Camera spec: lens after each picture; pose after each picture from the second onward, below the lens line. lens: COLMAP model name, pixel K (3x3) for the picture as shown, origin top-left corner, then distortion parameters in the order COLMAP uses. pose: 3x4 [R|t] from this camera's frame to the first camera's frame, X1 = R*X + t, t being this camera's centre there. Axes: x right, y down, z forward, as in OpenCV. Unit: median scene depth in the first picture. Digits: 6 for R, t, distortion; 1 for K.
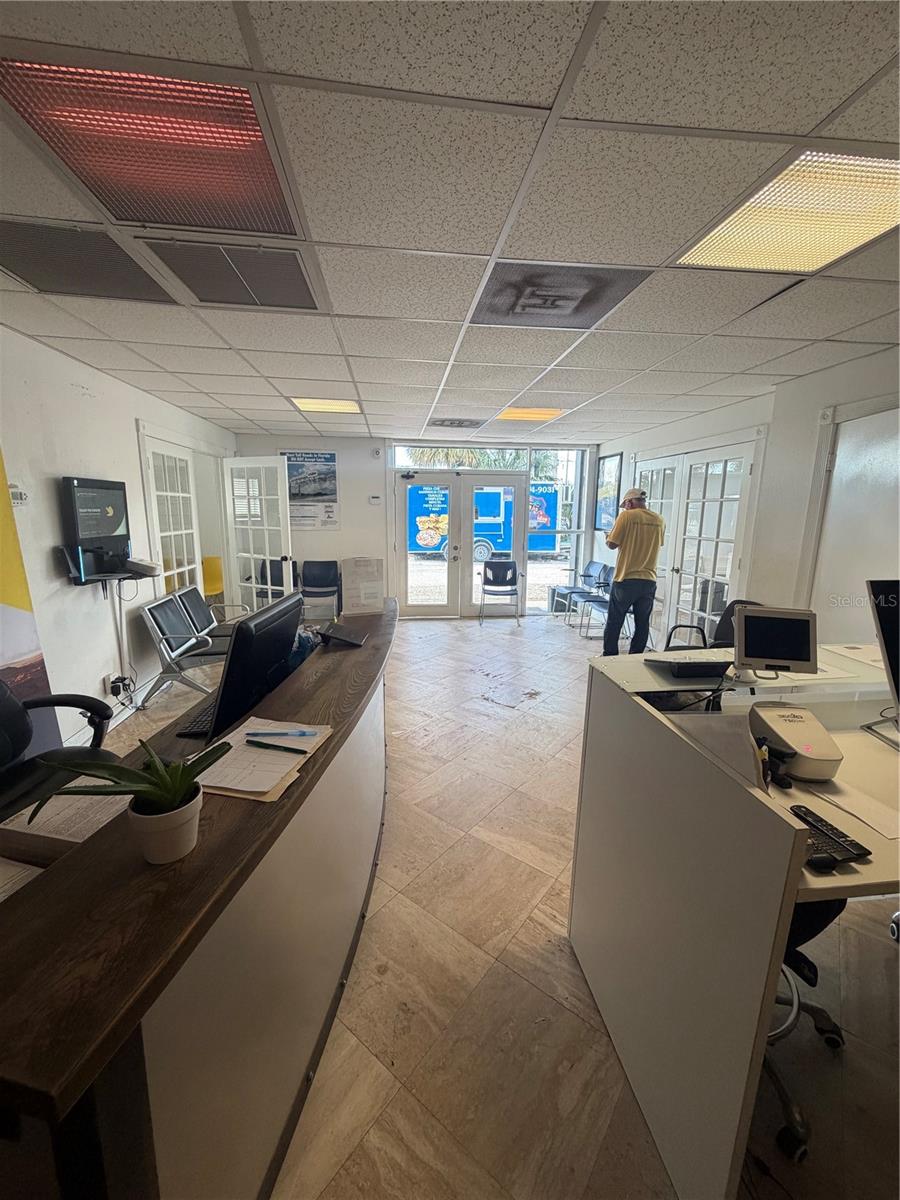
lens RADIAL K [[476.9, 0, 430.3], [0, 476.9, 596.2], [0, 0, 1]] dist [0.000280, 0.000072]
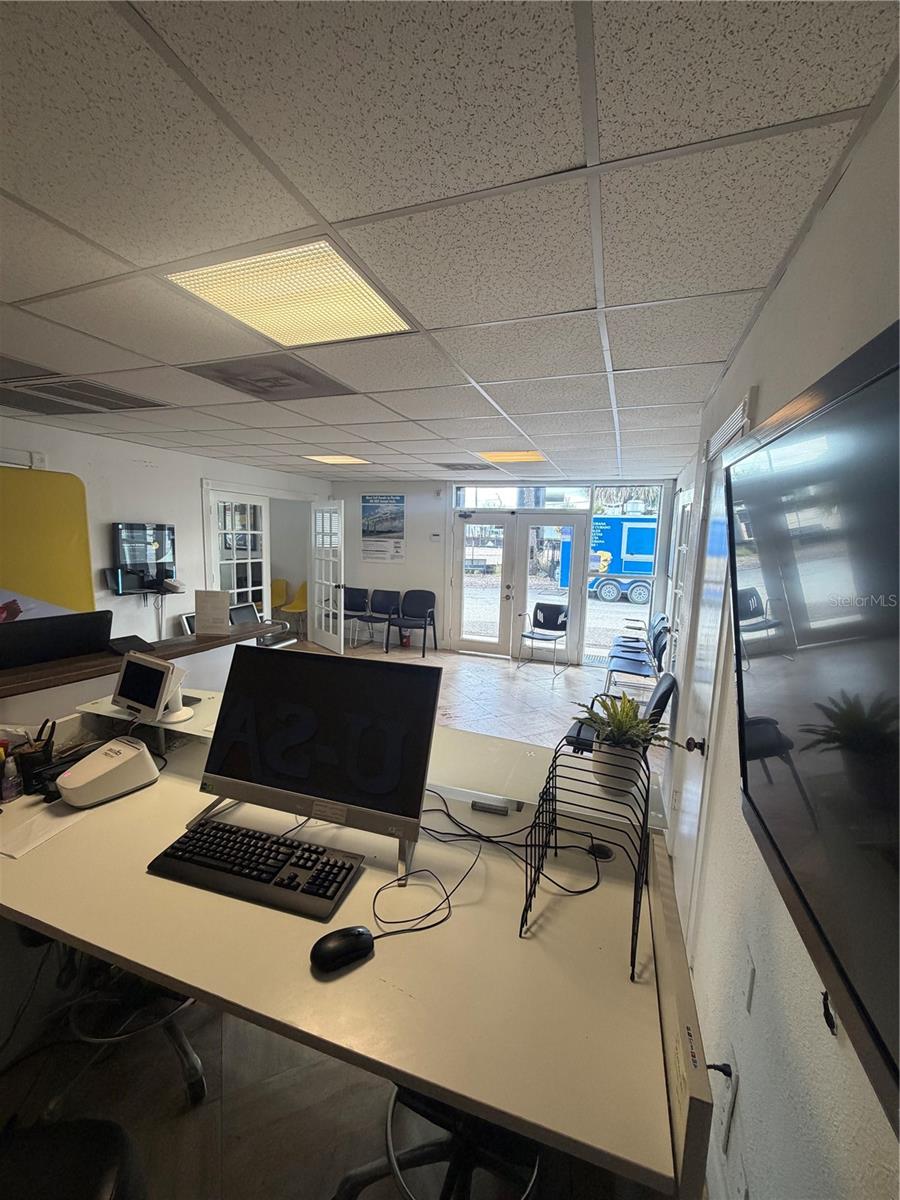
lens RADIAL K [[476.9, 0, 444.4], [0, 476.9, 596.0], [0, 0, 1]] dist [0.000280, 0.000072]
pose [[0.896818, 0.072689, -0.436386, 0.386981], [-0.100200, 0.994150, -0.040326, -0.030303], [0.430902, 0.079892, 0.898855, 0.056450]]
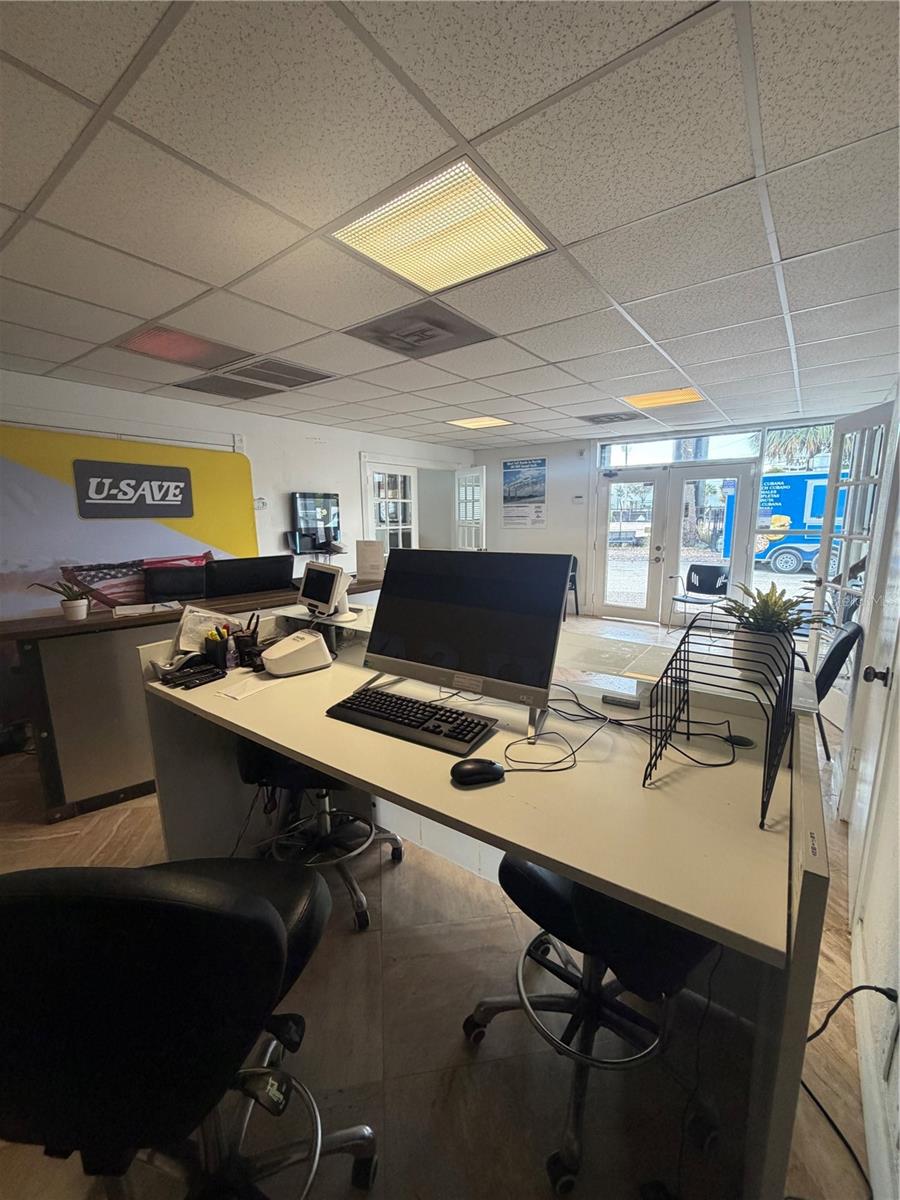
lens RADIAL K [[476.9, 0, 447.6], [0, 476.9, 596.3], [0, 0, 1]] dist [0.000280, 0.000072]
pose [[0.735082, 0.098416, -0.670797, 0.402801], [-0.106522, 0.993885, 0.029087, 0.008869], [0.669558, 0.050074, 0.741070, 0.047274]]
